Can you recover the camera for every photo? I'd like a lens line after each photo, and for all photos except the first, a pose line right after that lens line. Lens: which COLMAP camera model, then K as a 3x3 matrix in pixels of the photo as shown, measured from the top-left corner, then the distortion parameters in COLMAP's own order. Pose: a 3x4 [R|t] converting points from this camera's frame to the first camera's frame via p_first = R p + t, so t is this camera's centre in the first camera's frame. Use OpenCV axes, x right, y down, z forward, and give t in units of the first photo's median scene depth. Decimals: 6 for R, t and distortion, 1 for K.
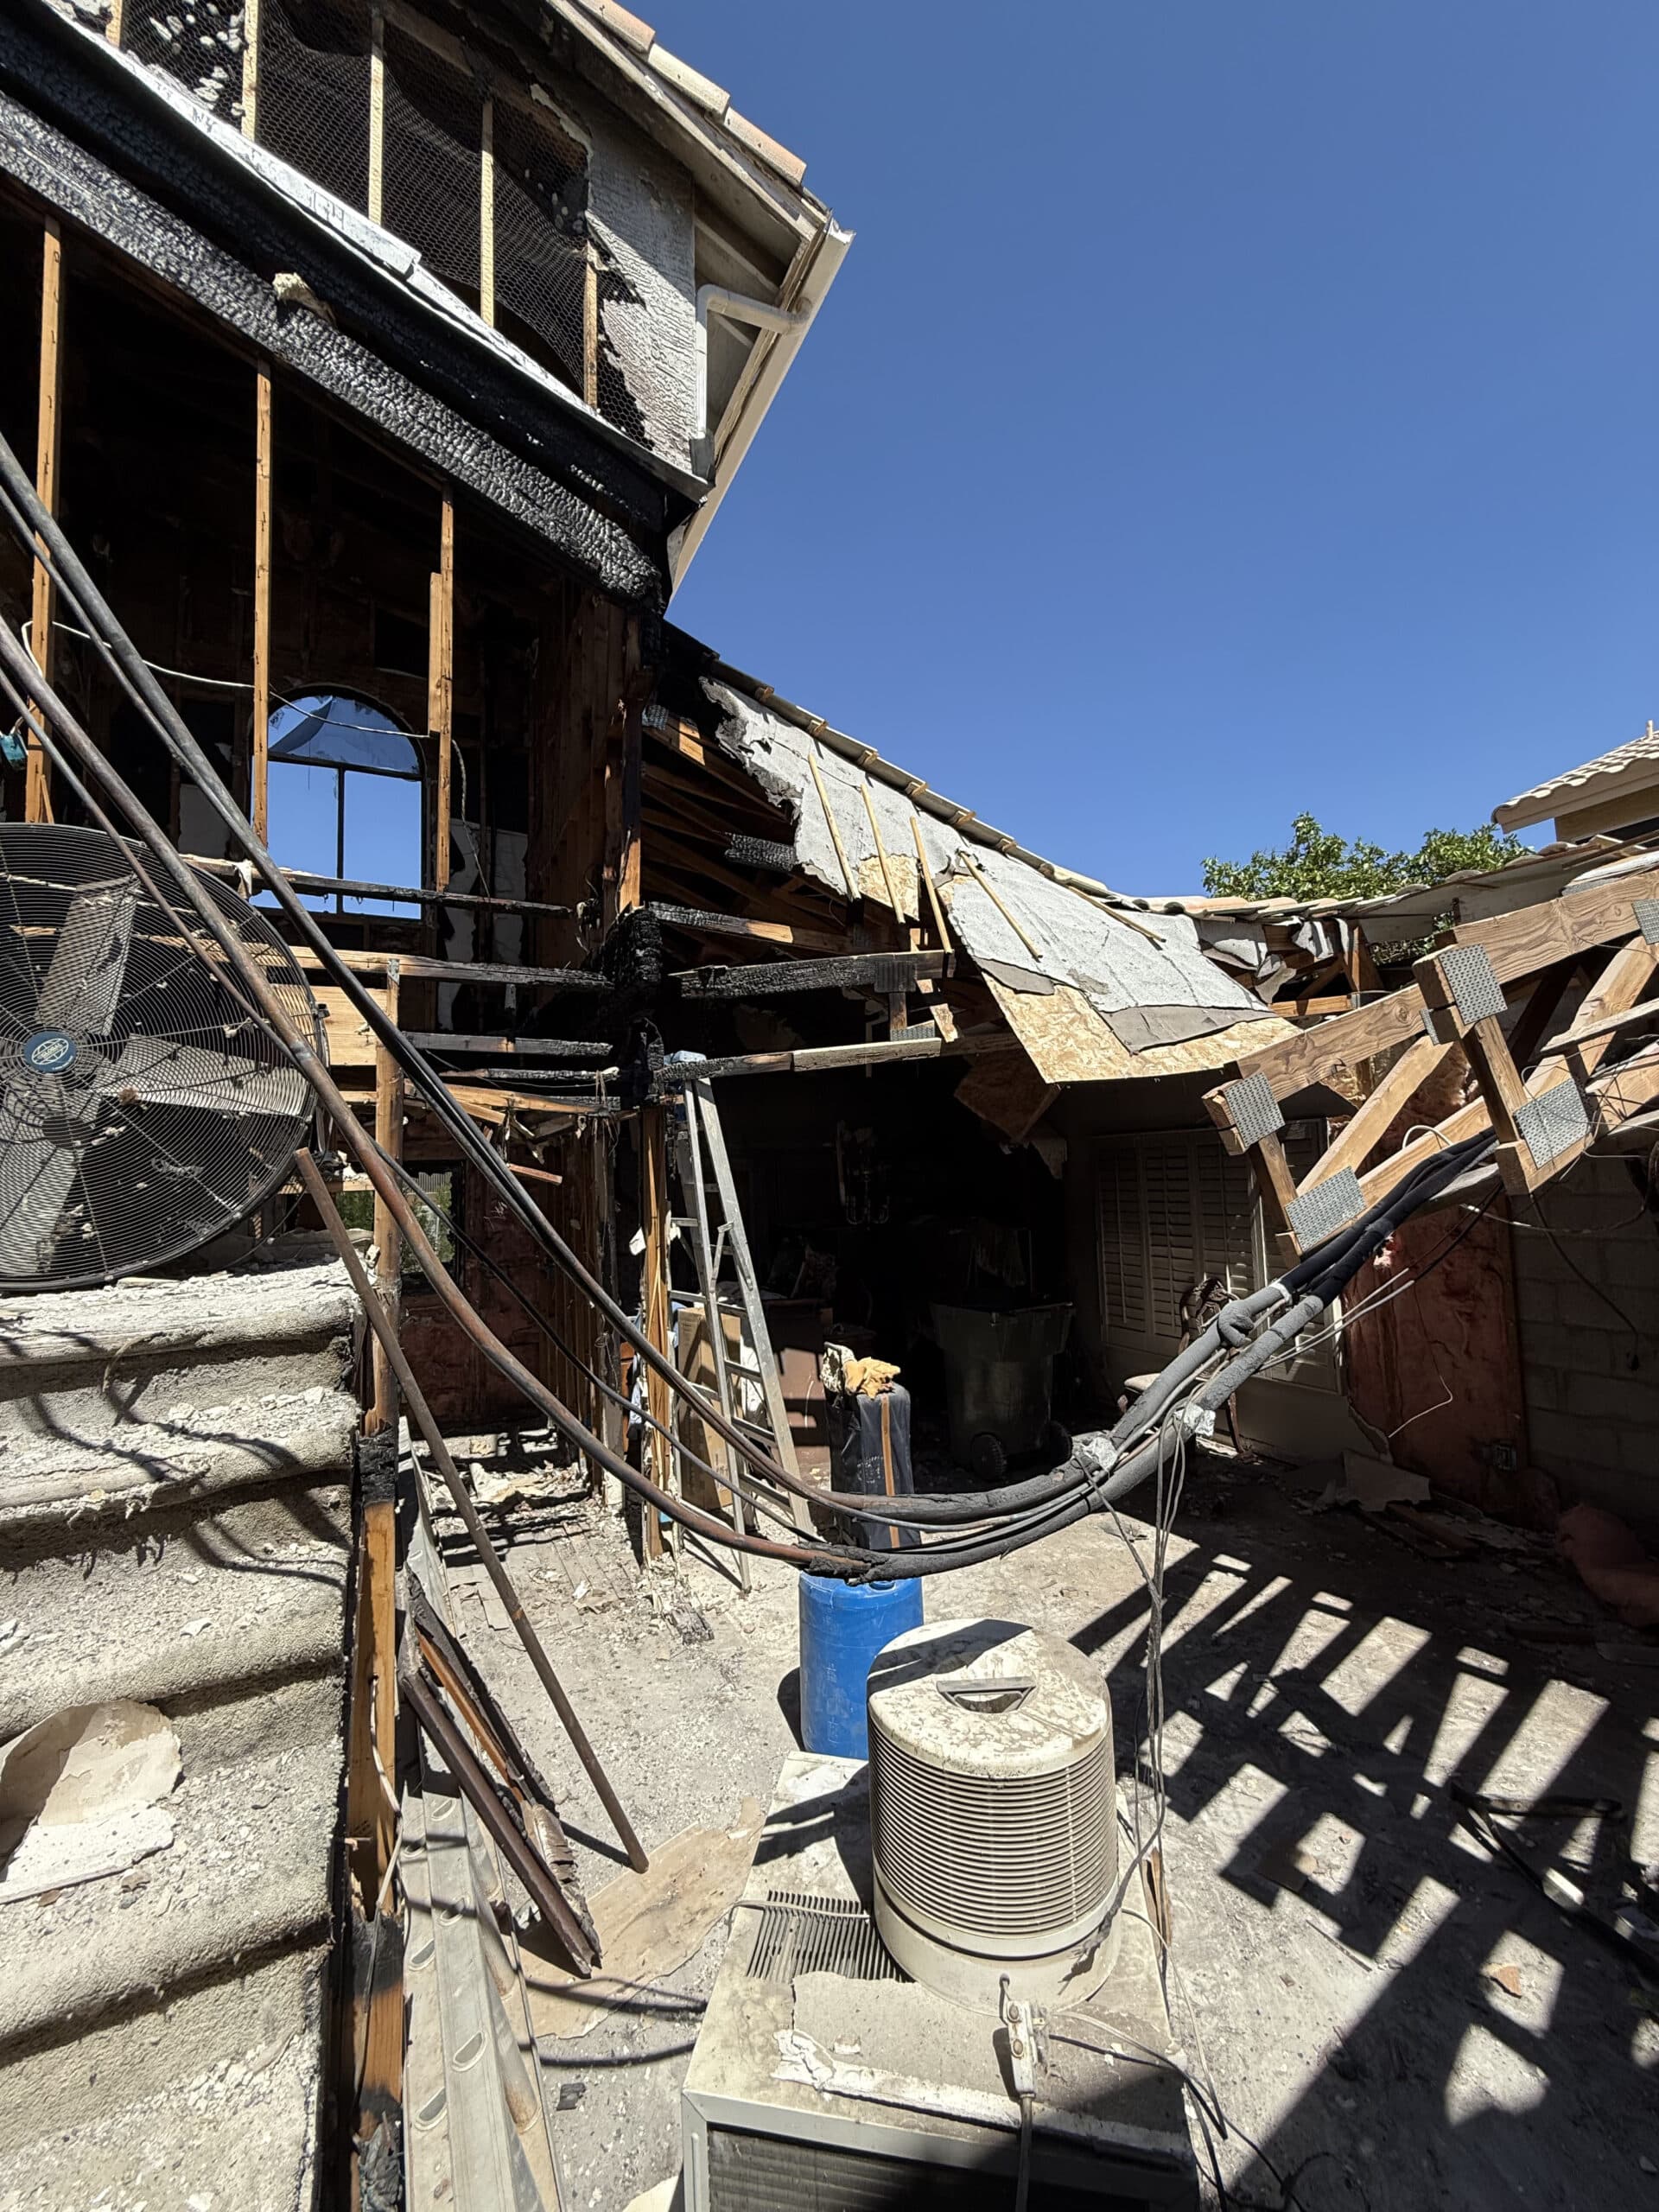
lens RADIAL K [[877.3, 0, 830.0], [0, 877.3, 1100.3], [0, 0, 1]] dist [0.001060, 0.000026]
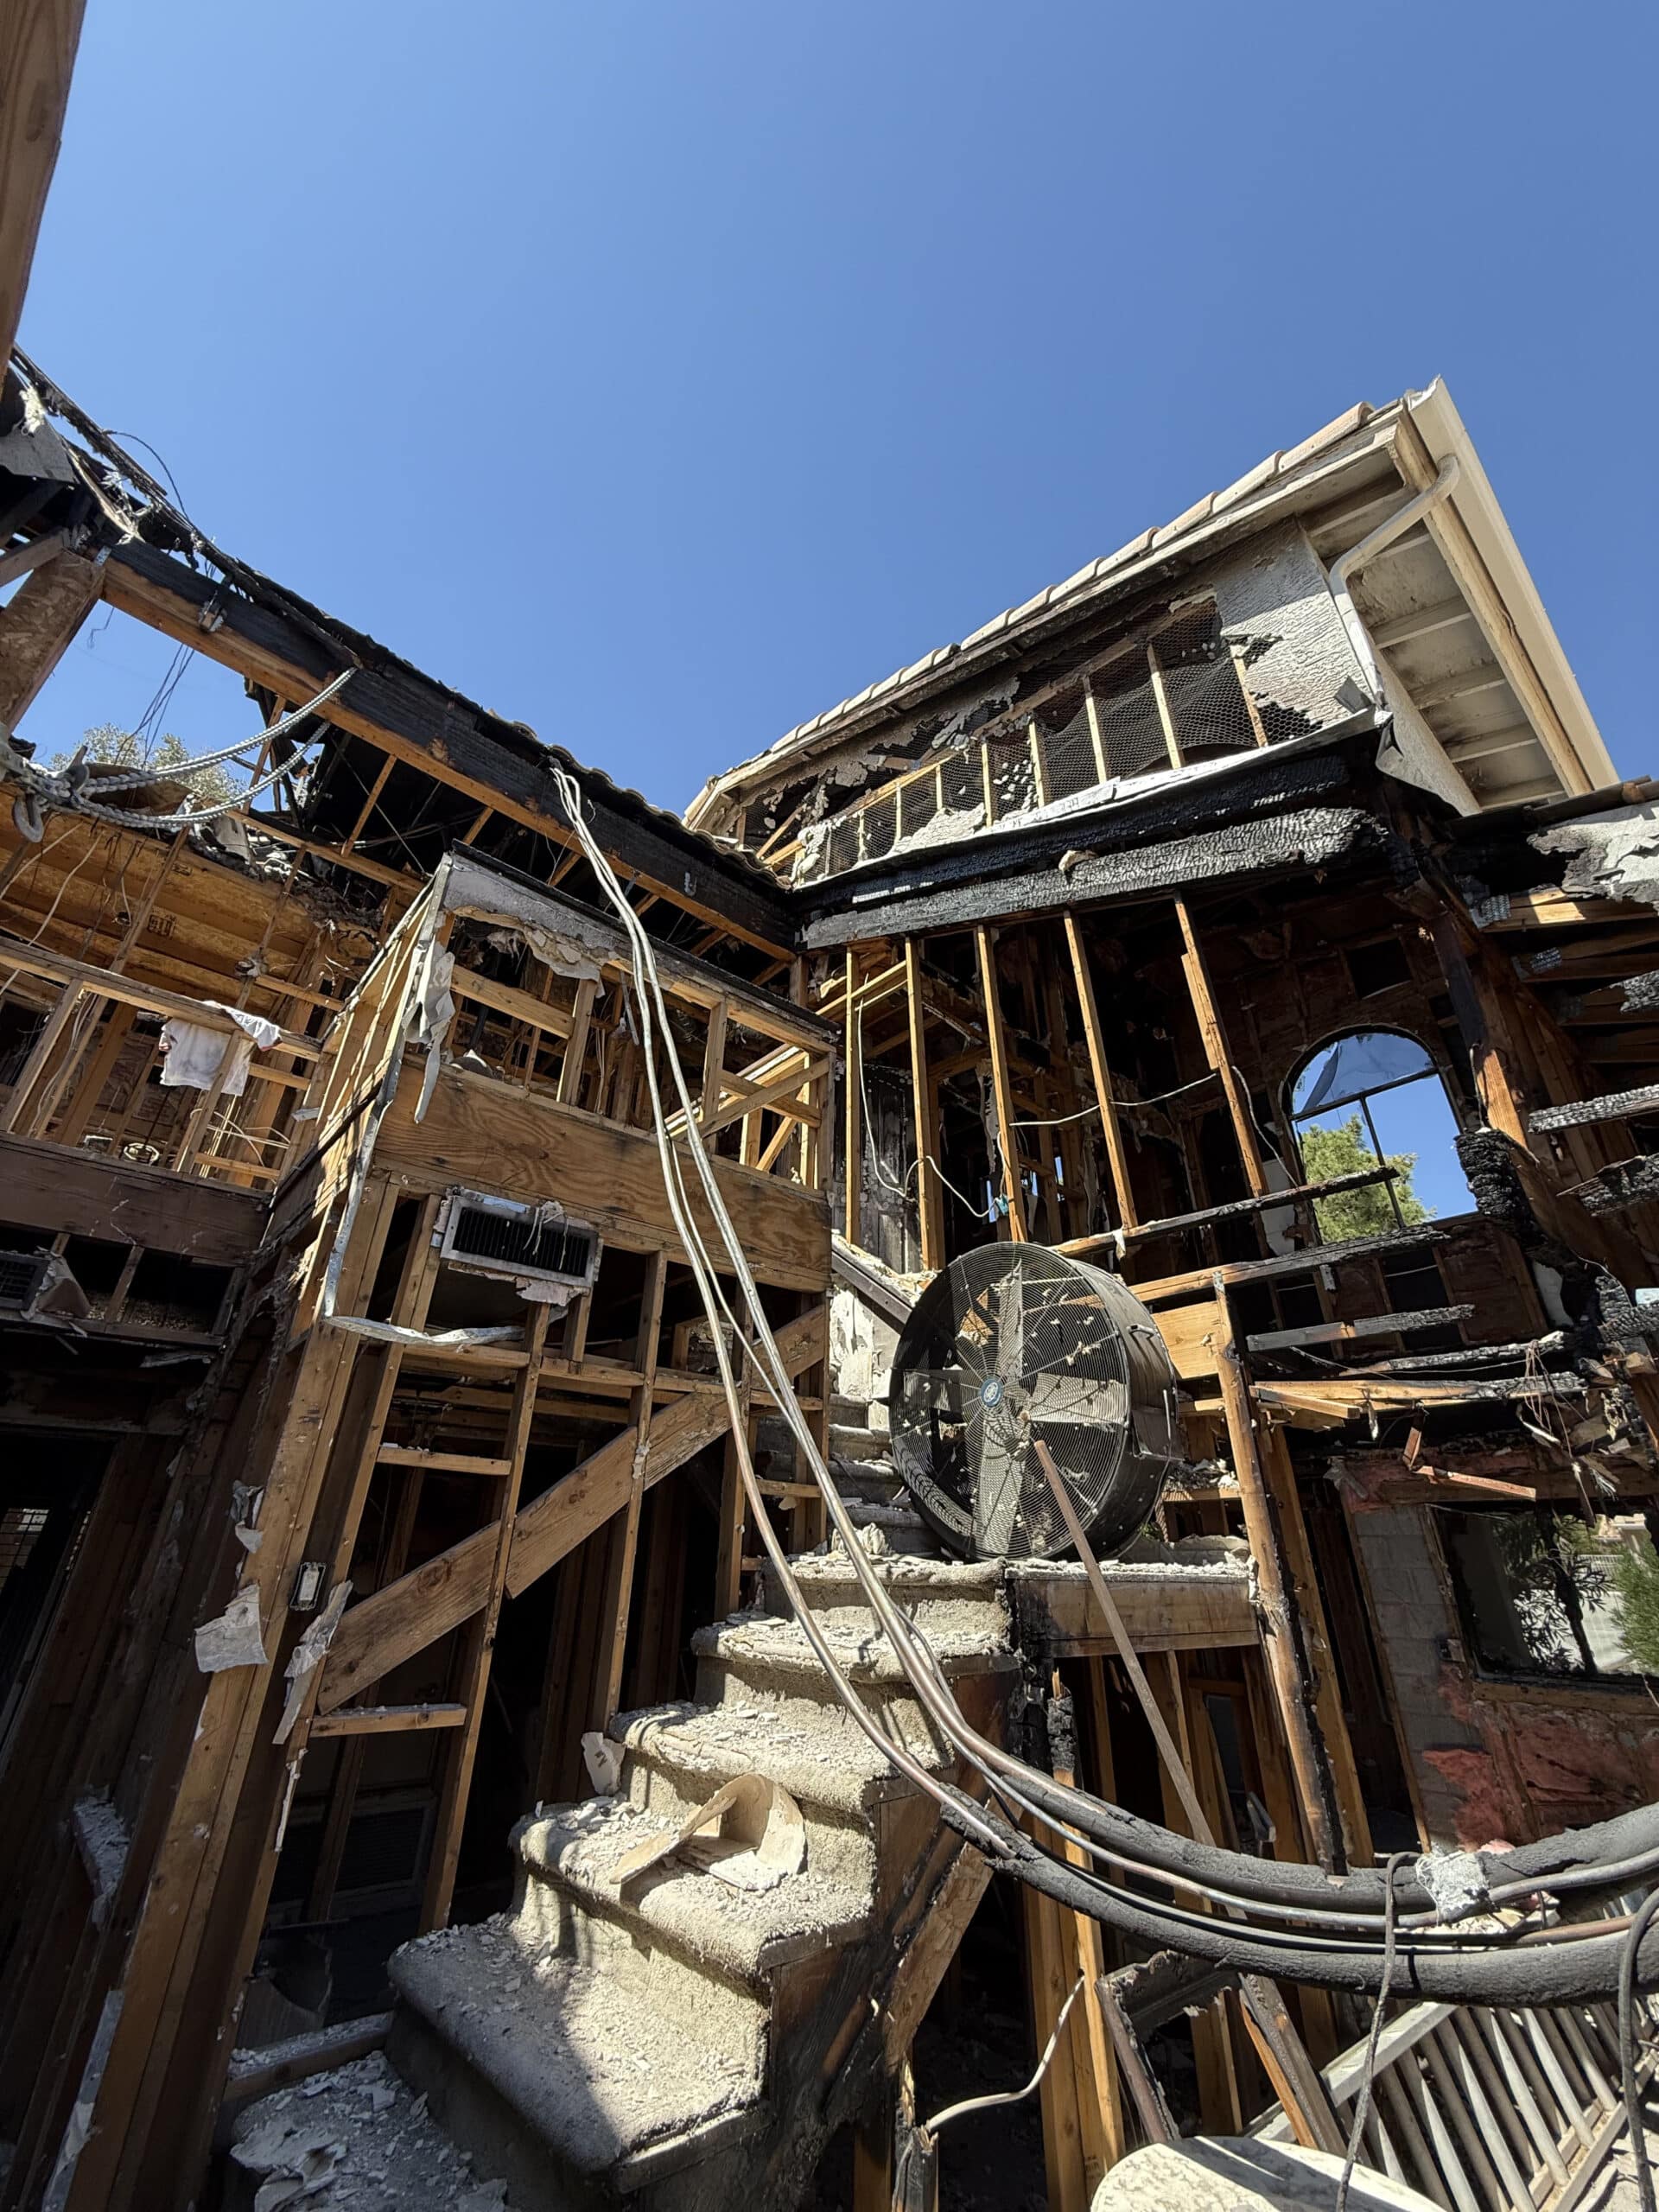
lens RADIAL K [[877.3, 0, 829.8], [0, 877.3, 1099.3], [0, 0, 1]] dist [0.001060, 0.000026]
pose [[0.246901, -0.425011, -0.870865, 0.352139], [0.055652, 0.903423, -0.425122, 0.069544], [0.967441, 0.056498, 0.246709, 0.184628]]
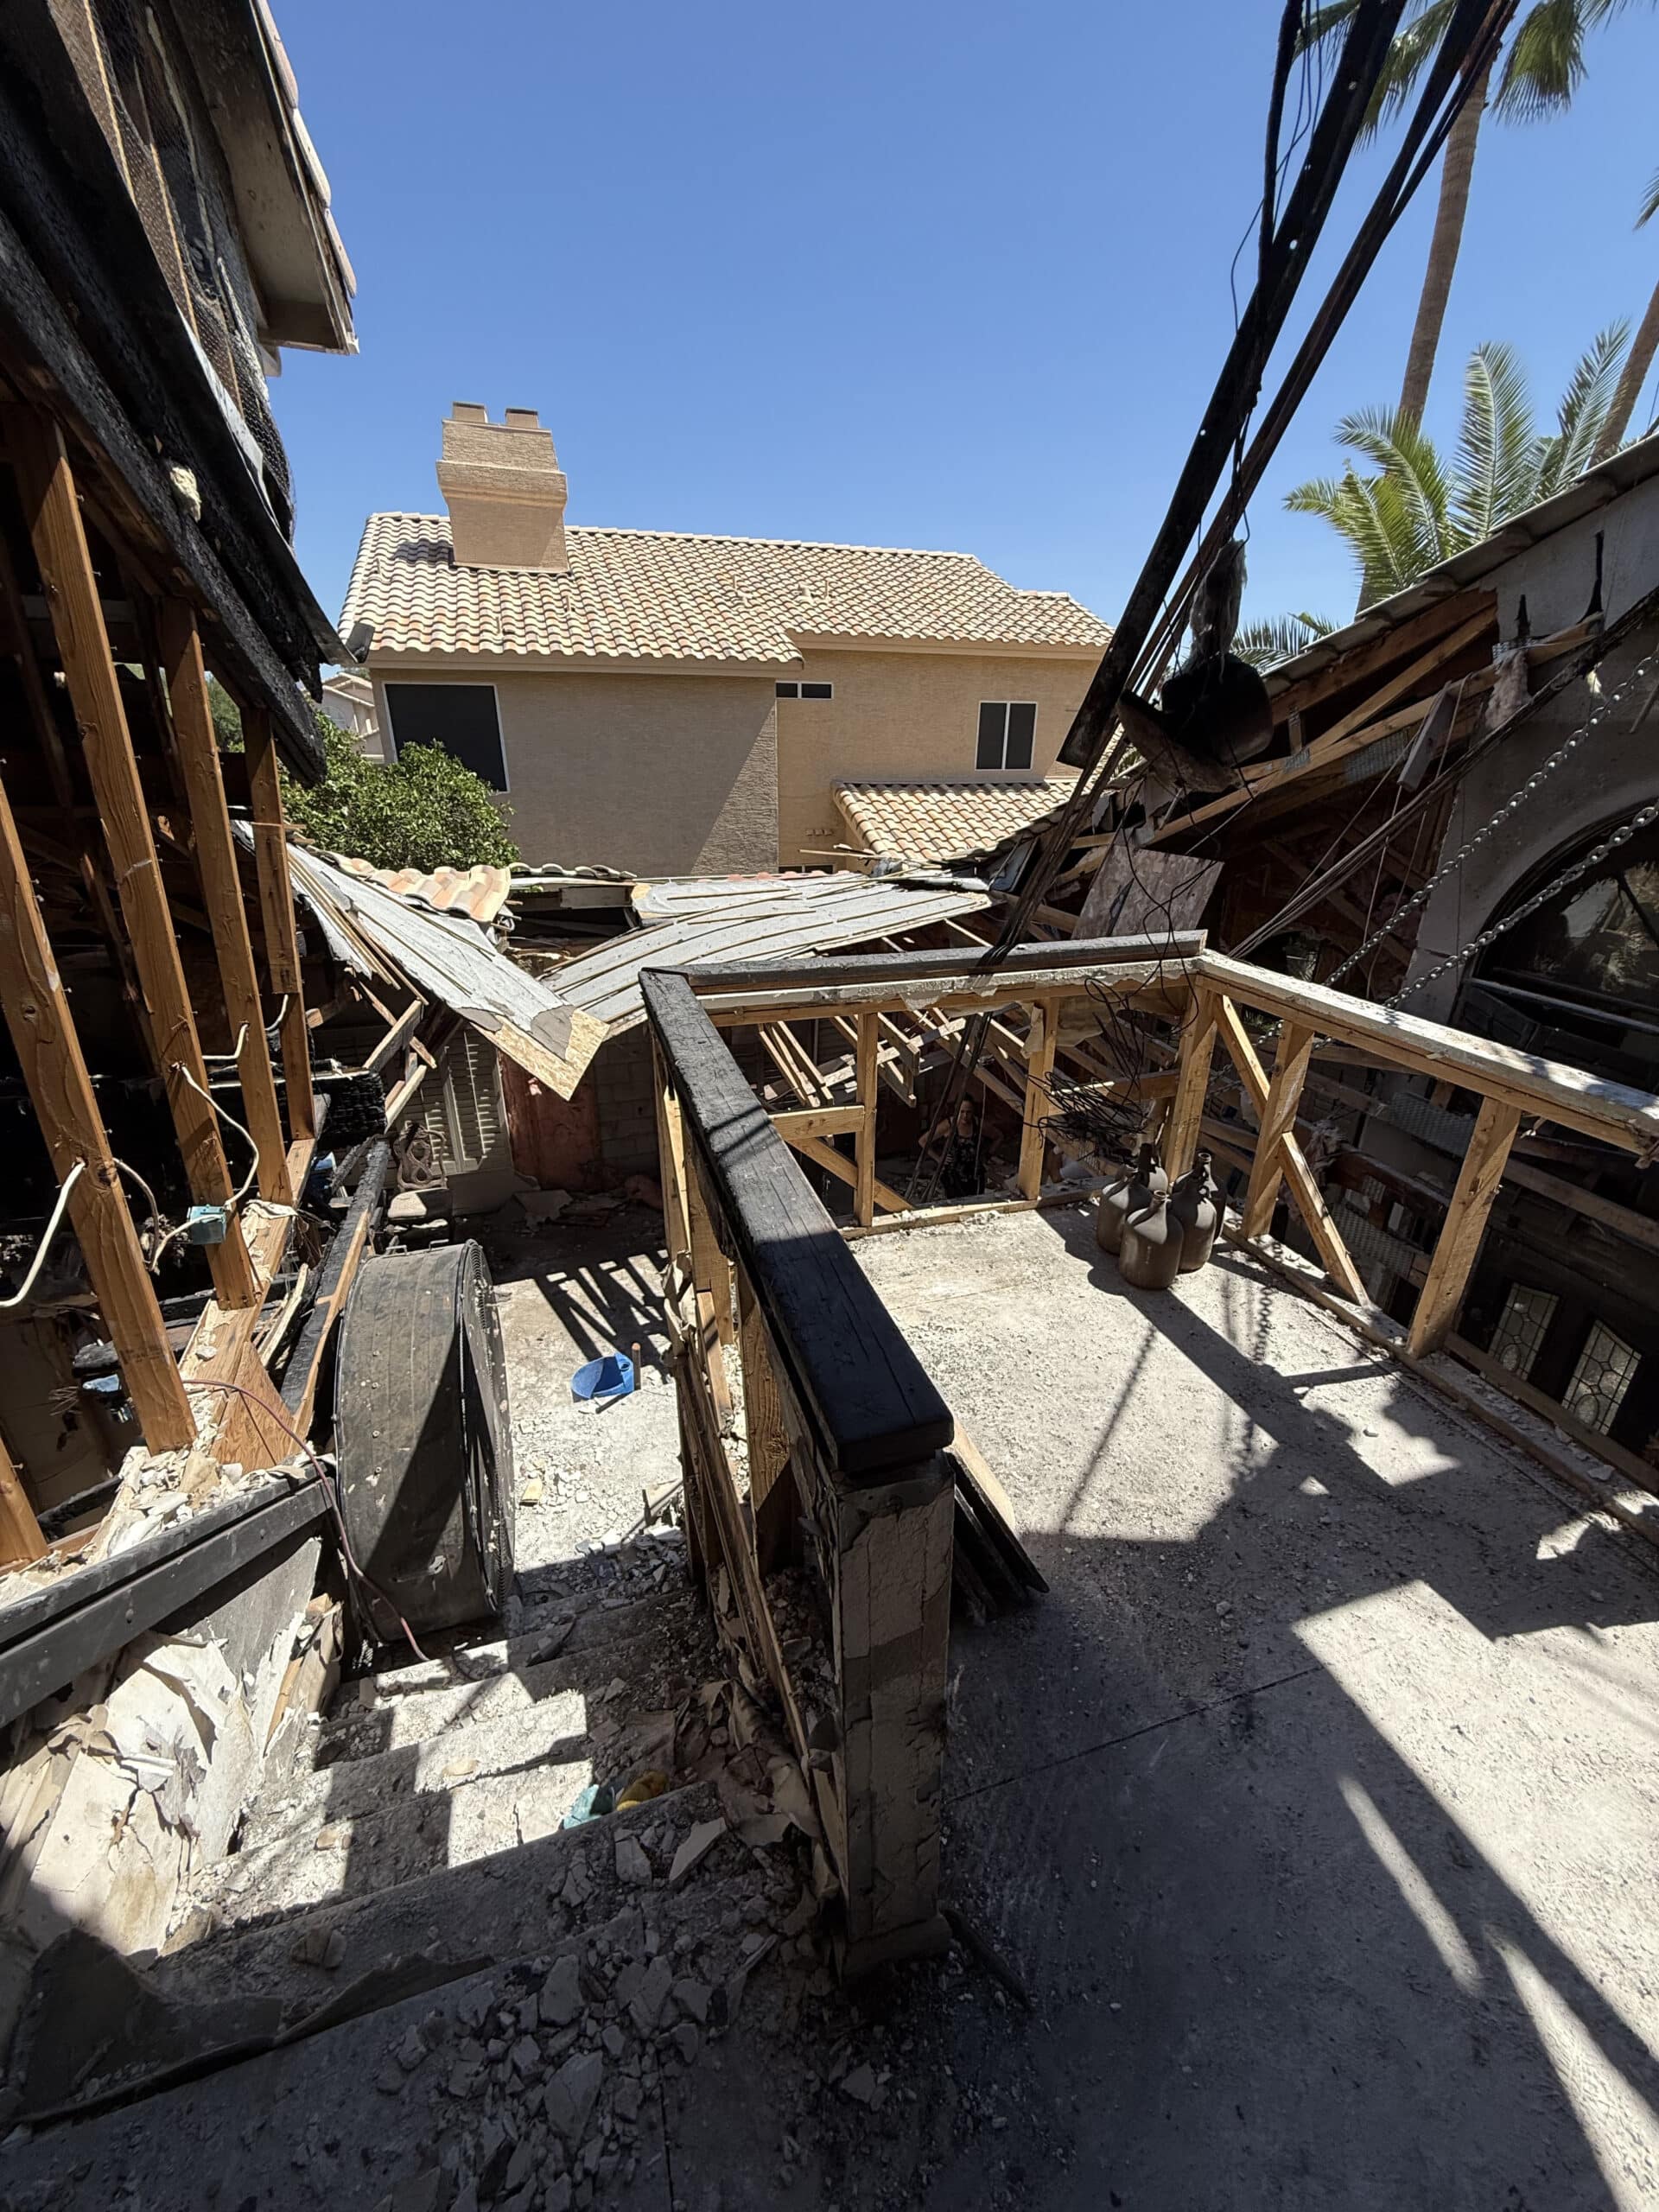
lens RADIAL K [[877.3, 0, 829.4], [0, 877.3, 1101.4], [0, 0, 1]] dist [0.001060, 0.000026]
pose [[0.153766, -0.357978, 0.920982, -1.091491], [-0.091448, 0.922911, 0.373995, -0.609974], [-0.983866, -0.141729, 0.109177, 0.243078]]
